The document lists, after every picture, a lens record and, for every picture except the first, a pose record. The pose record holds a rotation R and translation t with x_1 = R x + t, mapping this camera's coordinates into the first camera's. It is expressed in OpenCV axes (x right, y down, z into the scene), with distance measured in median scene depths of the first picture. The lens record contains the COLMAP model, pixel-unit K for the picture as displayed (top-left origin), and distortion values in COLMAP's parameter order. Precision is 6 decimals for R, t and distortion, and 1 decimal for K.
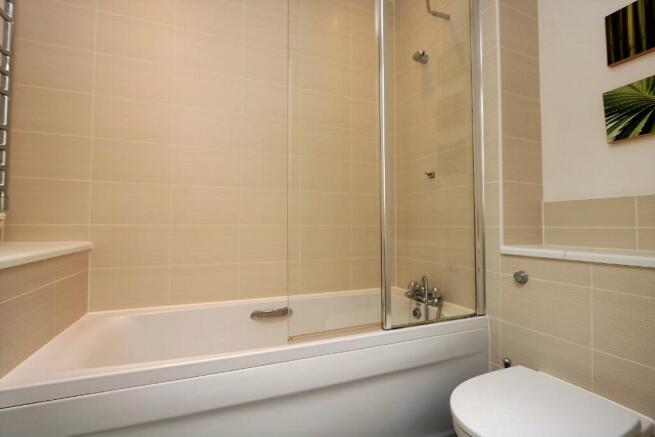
lens RADIAL K [[314.1, 0, 328.2], [0, 314.1, 214.2], [0, 0, 1]] dist [-0.013805, -0.000287]
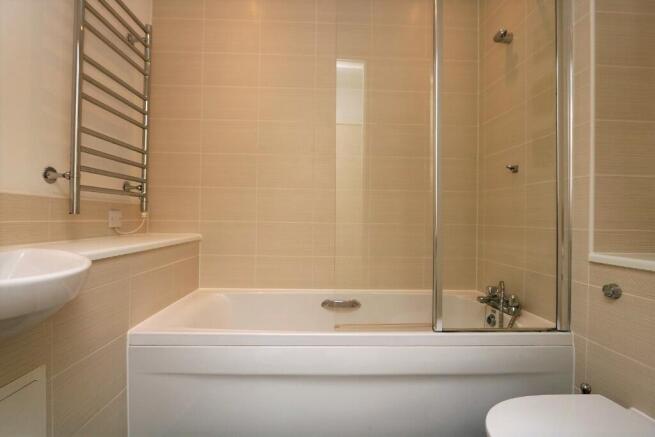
lens RADIAL K [[314.1, 0, 327.7], [0, 314.1, 217.5], [0, 0, 1]] dist [-0.013805, -0.000287]
pose [[0.934629, 0.008741, -0.355517, 0.183289], [0.001343, 0.999604, 0.028109, -0.015932], [0.355622, -0.026749, 0.934247, -0.028360]]
